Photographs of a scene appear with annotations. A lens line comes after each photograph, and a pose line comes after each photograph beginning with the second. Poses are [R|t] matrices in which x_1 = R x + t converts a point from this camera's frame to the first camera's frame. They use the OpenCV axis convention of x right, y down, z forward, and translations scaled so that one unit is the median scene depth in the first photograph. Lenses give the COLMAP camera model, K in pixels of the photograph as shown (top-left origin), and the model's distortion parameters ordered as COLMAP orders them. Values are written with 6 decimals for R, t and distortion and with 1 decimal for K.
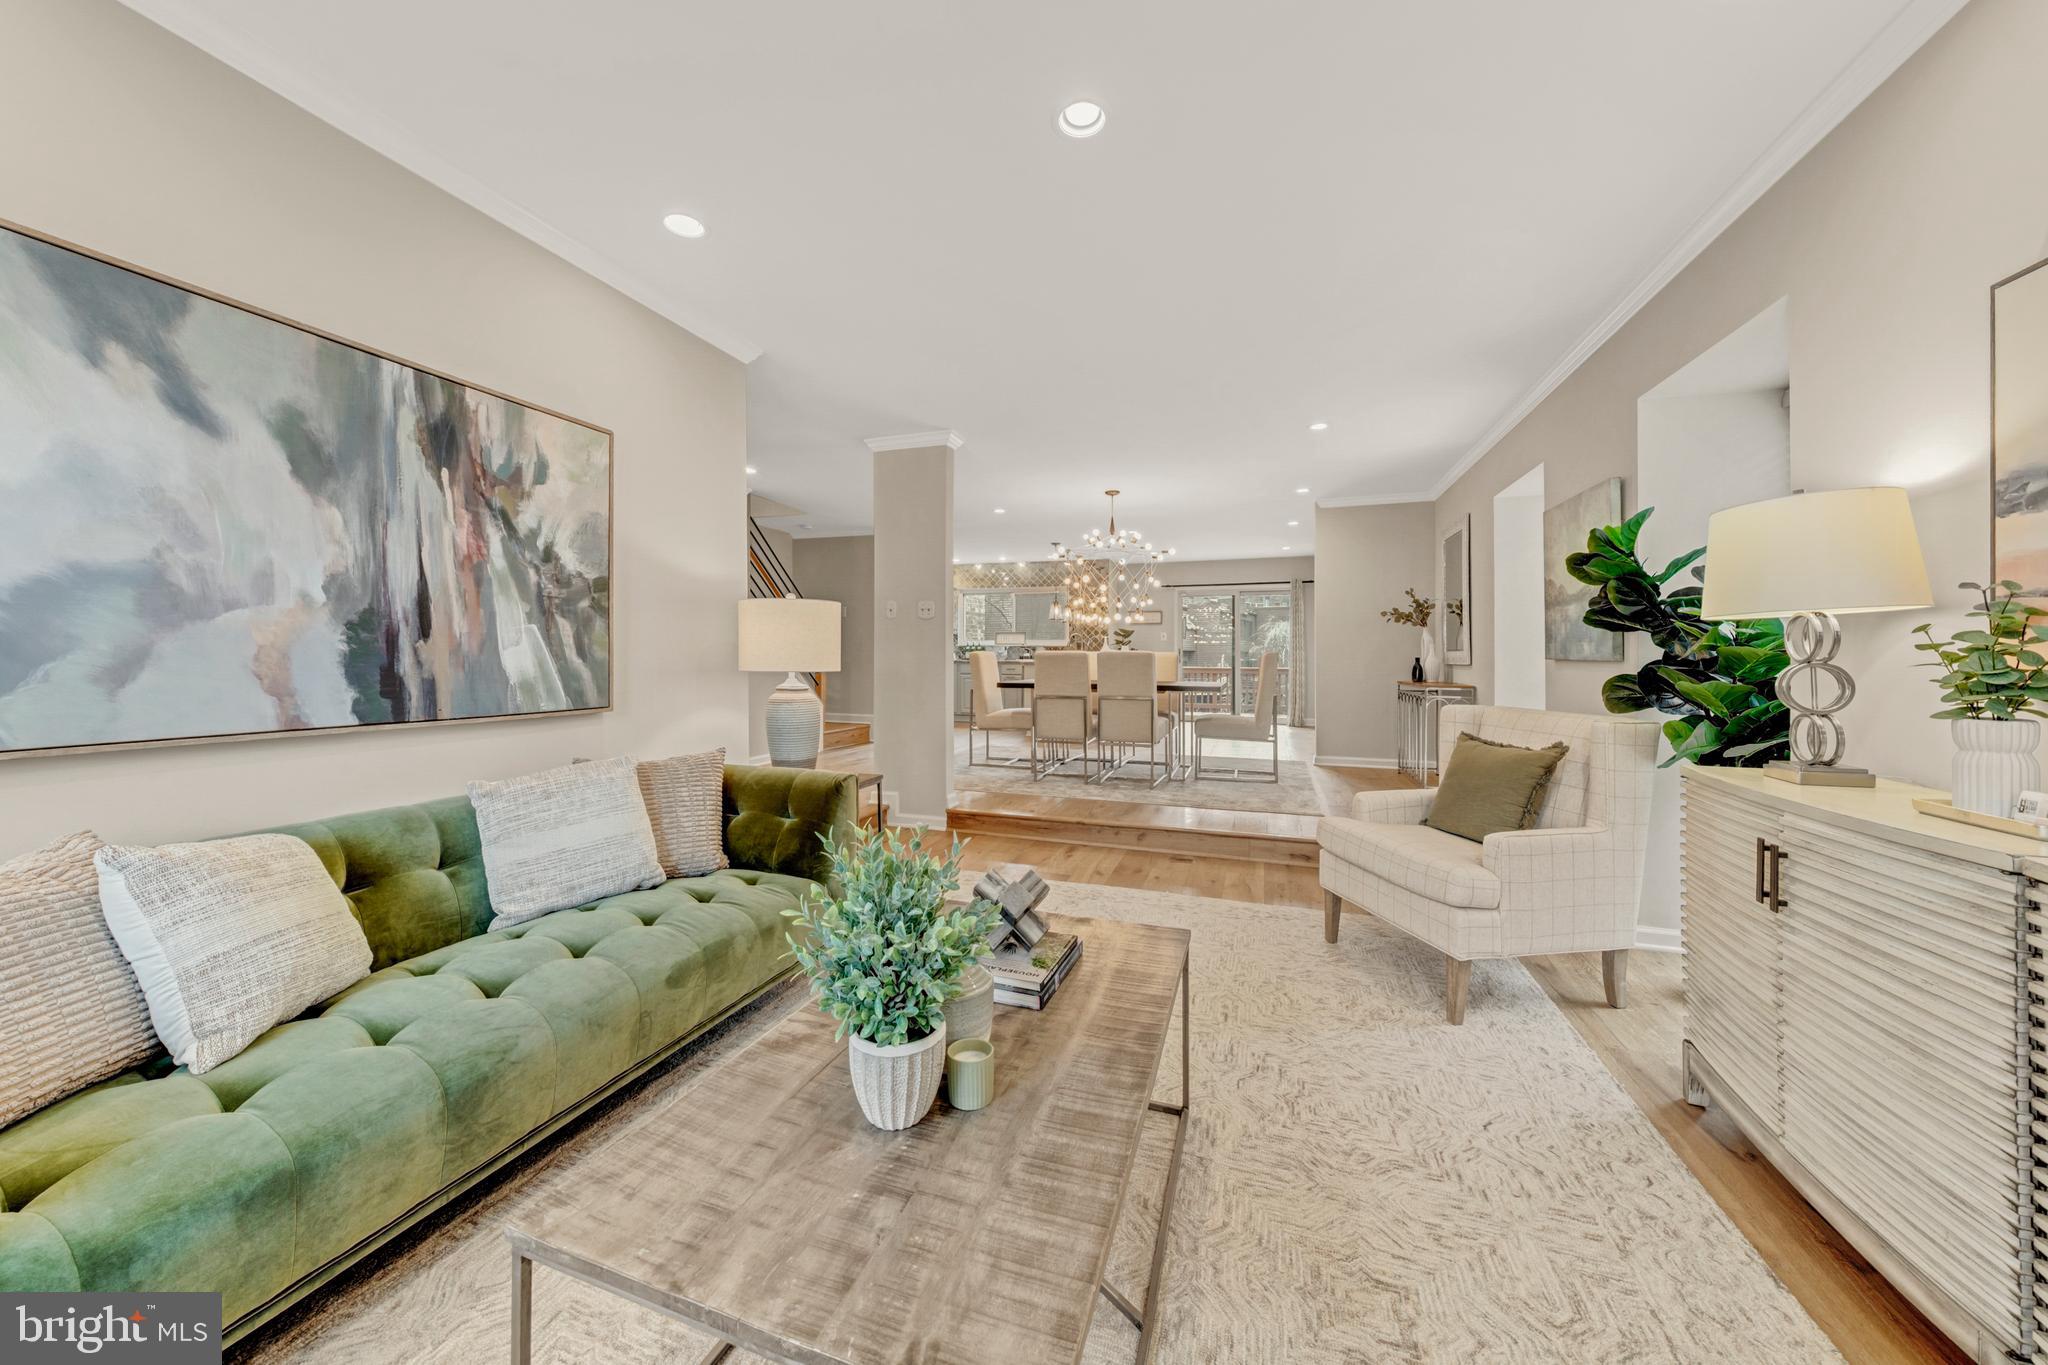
lens RADIAL K [[703.8, 0, 998.9], [0, 703.8, 649.7], [0, 0, 1]] dist [-0.001375, 0.000548]
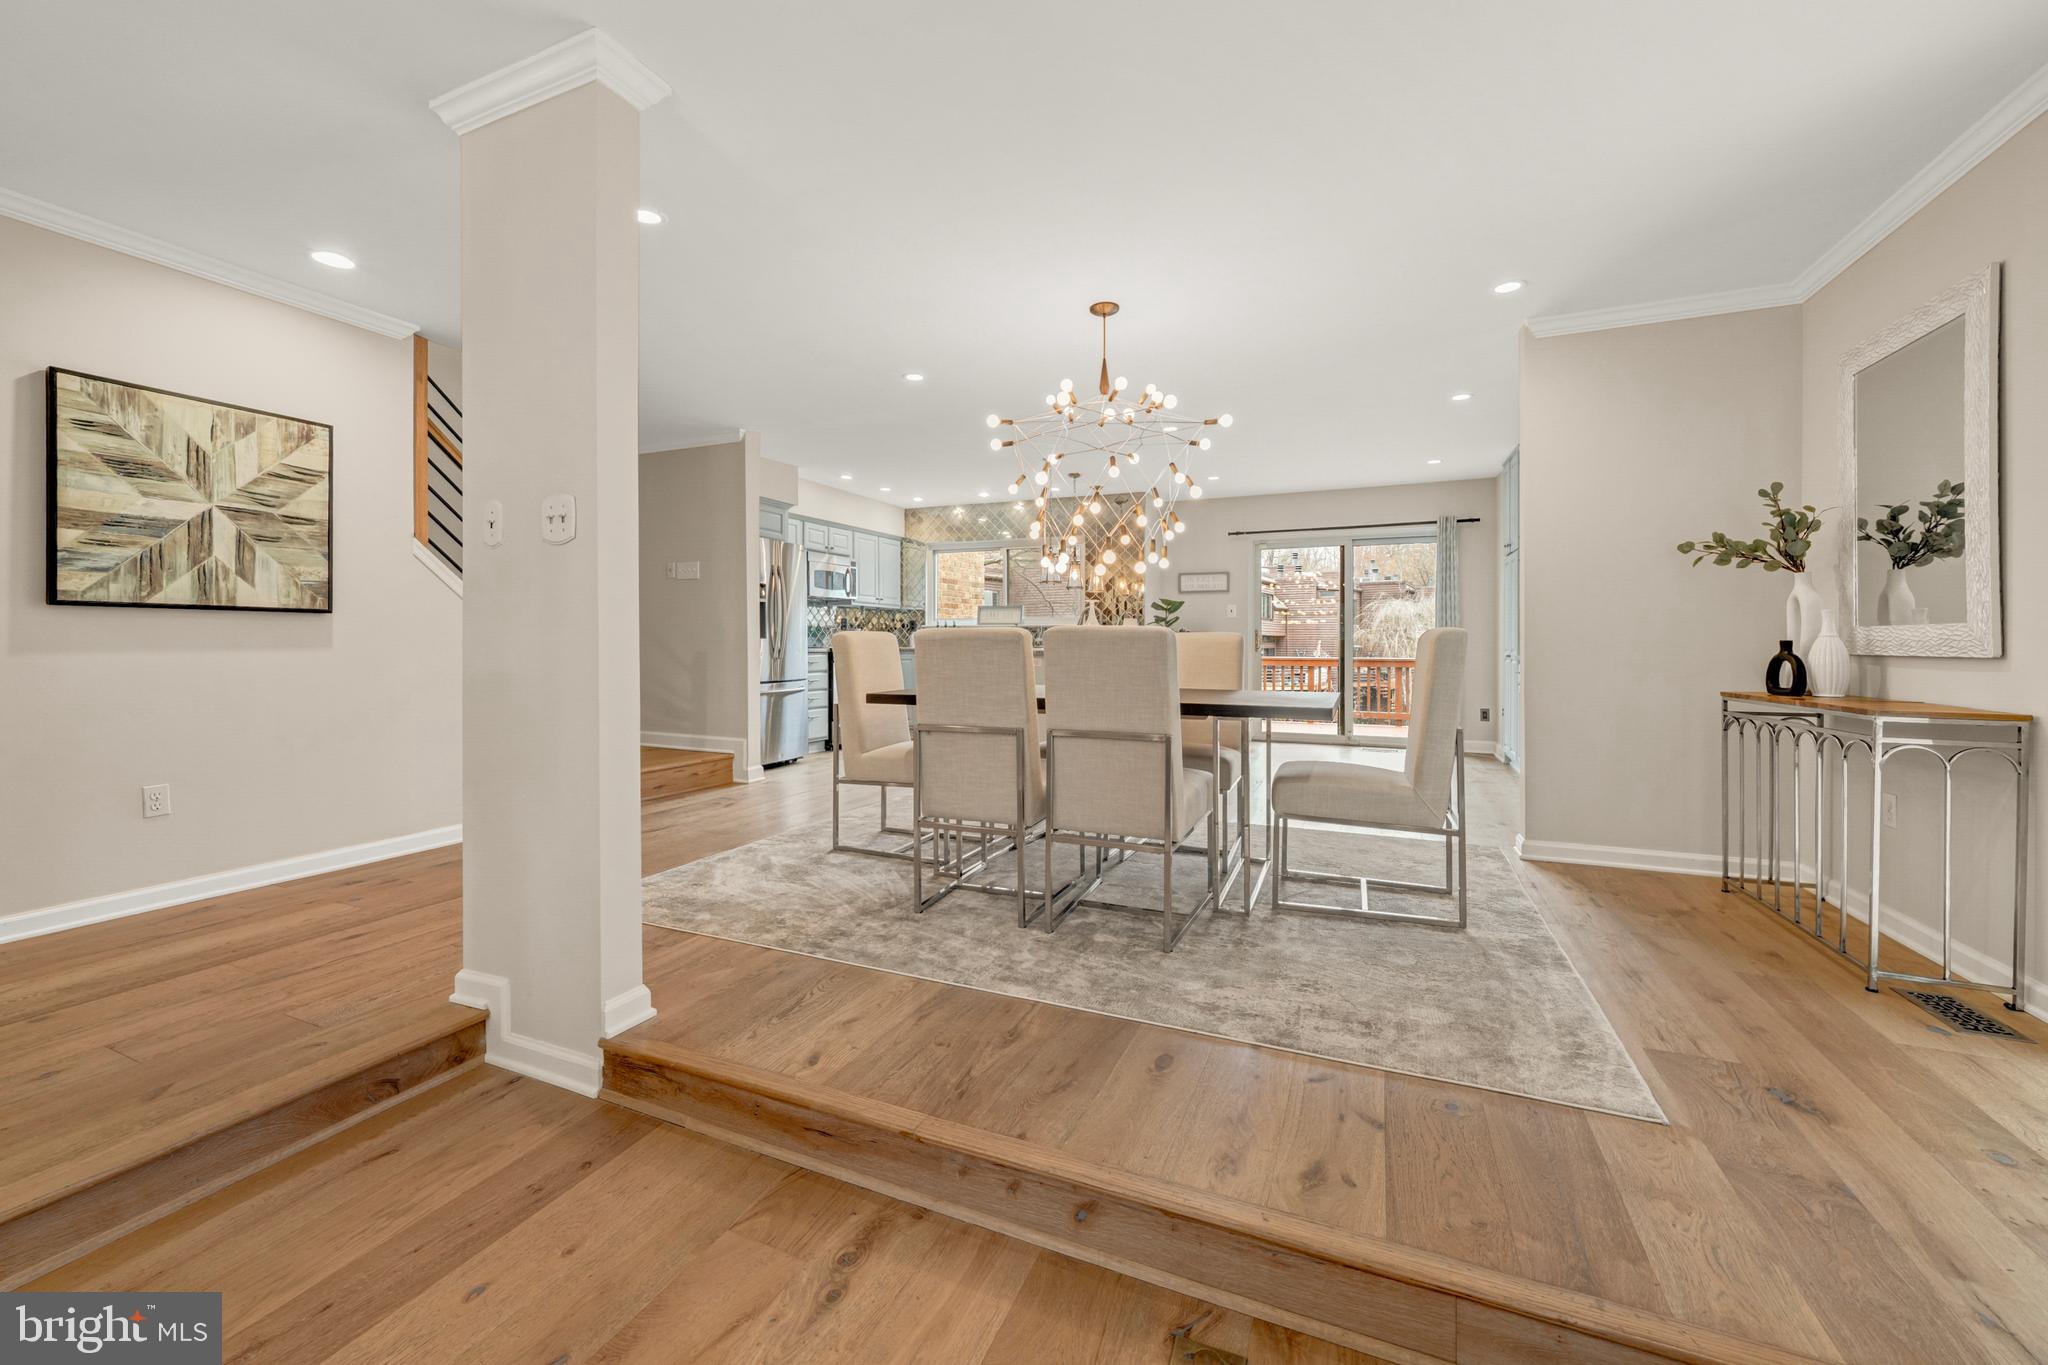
lens RADIAL K [[789.2, 0, 1006.9], [0, 789.2, 656.6], [0, 0, 1]] dist [-0.003854, -0.000079]
pose [[0.997780, -0.002718, -0.066545, 0.366770], [0.004486, 0.999640, 0.026439, 0.016292], [0.066449, -0.026679, 0.997433, 1.245466]]
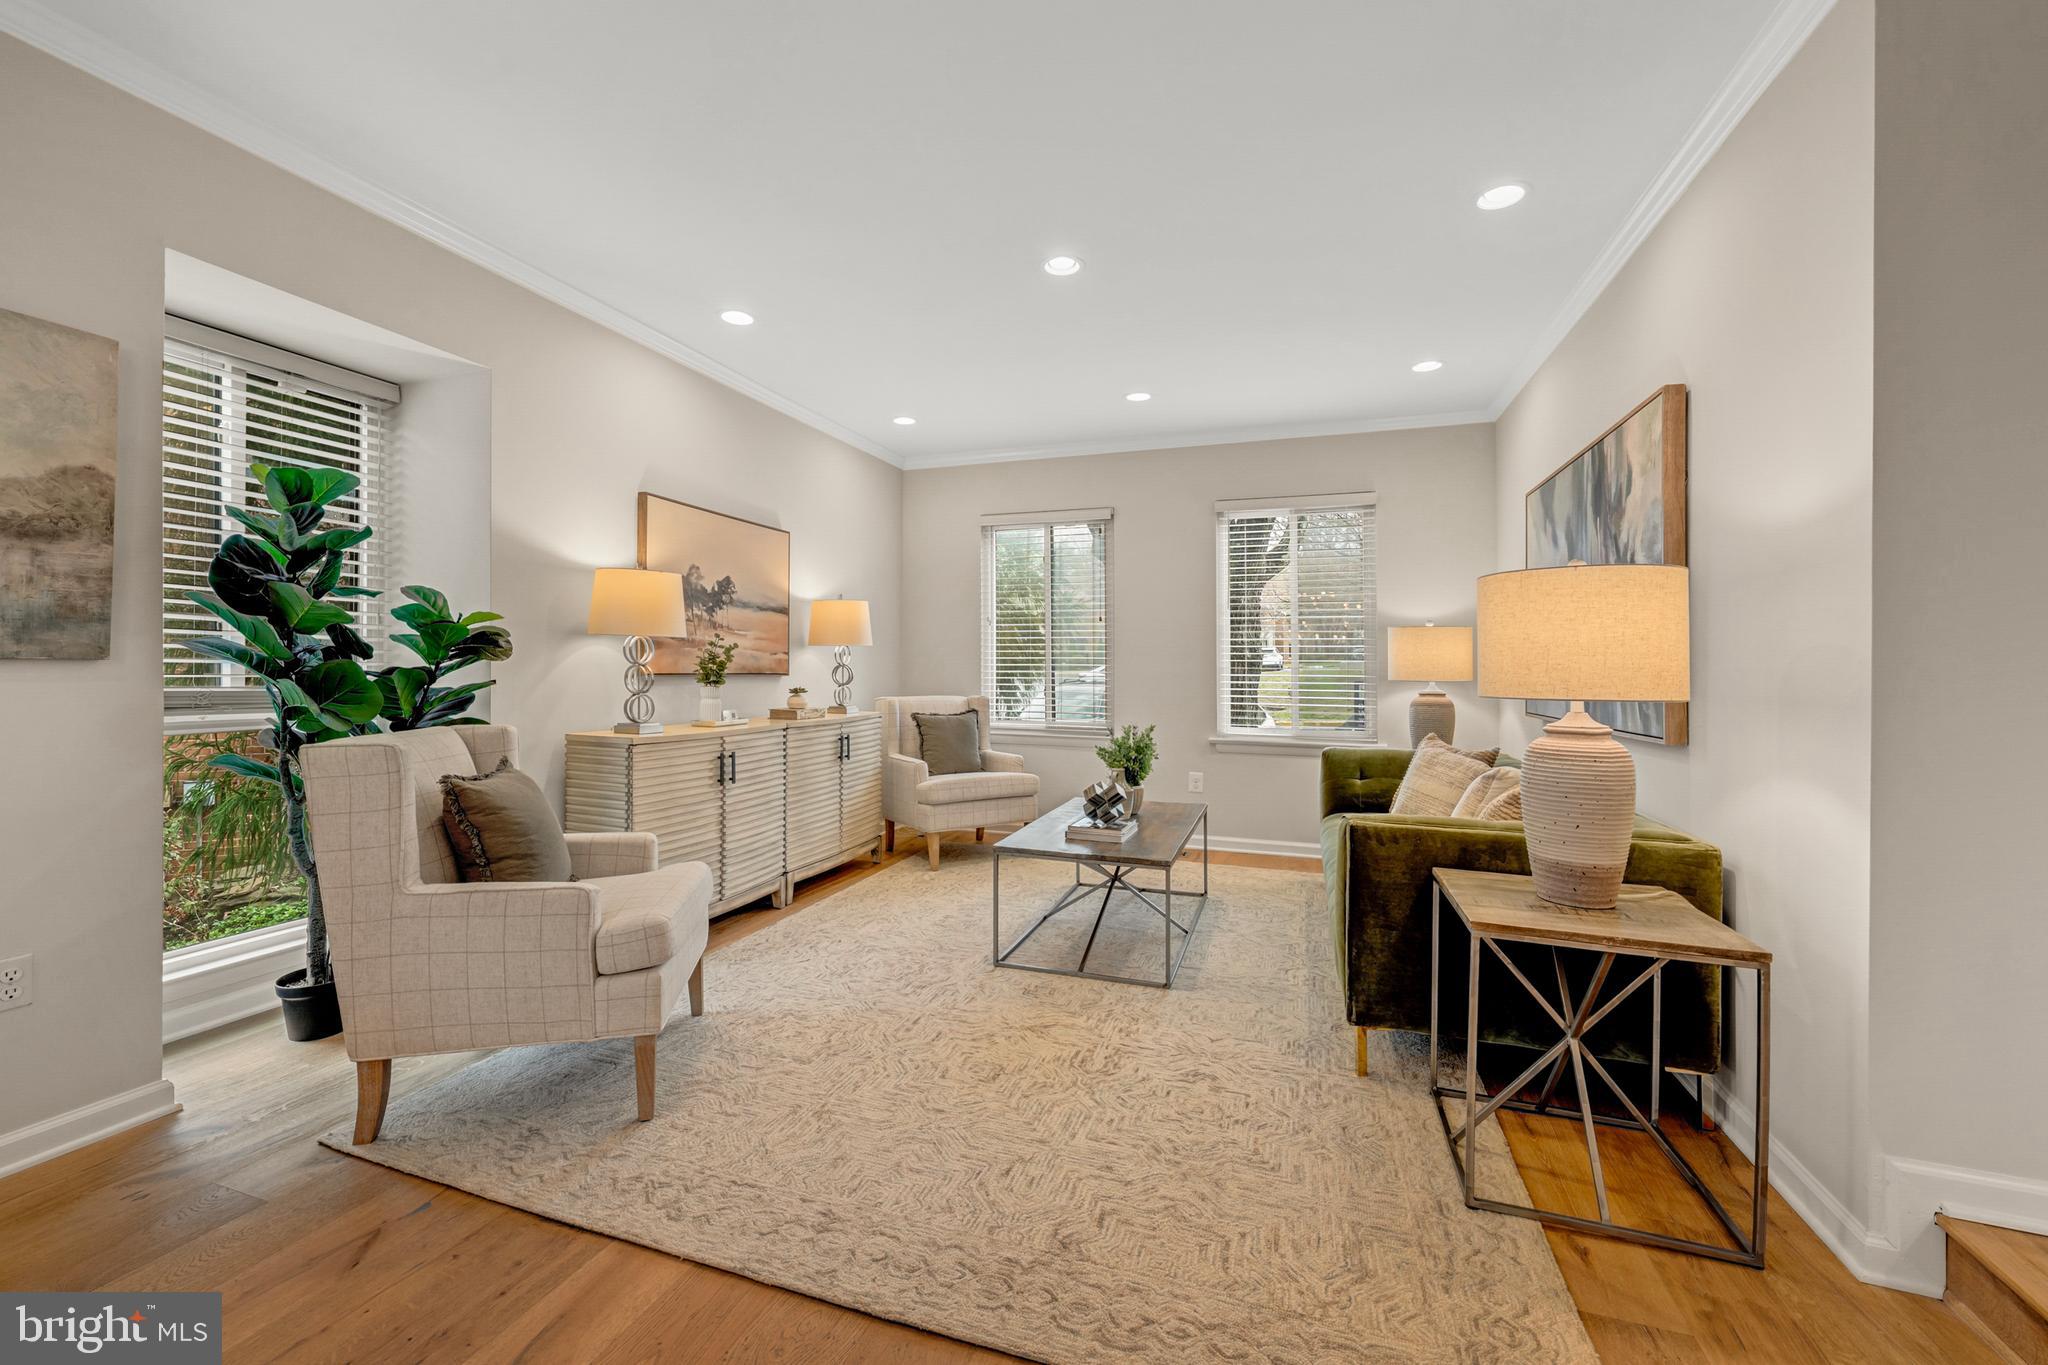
lens RADIAL K [[847.7, 0, 1018.6], [0, 847.7, 658.8], [0, 0, 1]] dist [0.002537, -0.000998]
pose [[-0.999275, -0.016783, -0.034185, 0.227099], [-0.016156, 0.999697, -0.018551, 0.024993], [0.034486, -0.017985, -0.999243, 2.234026]]
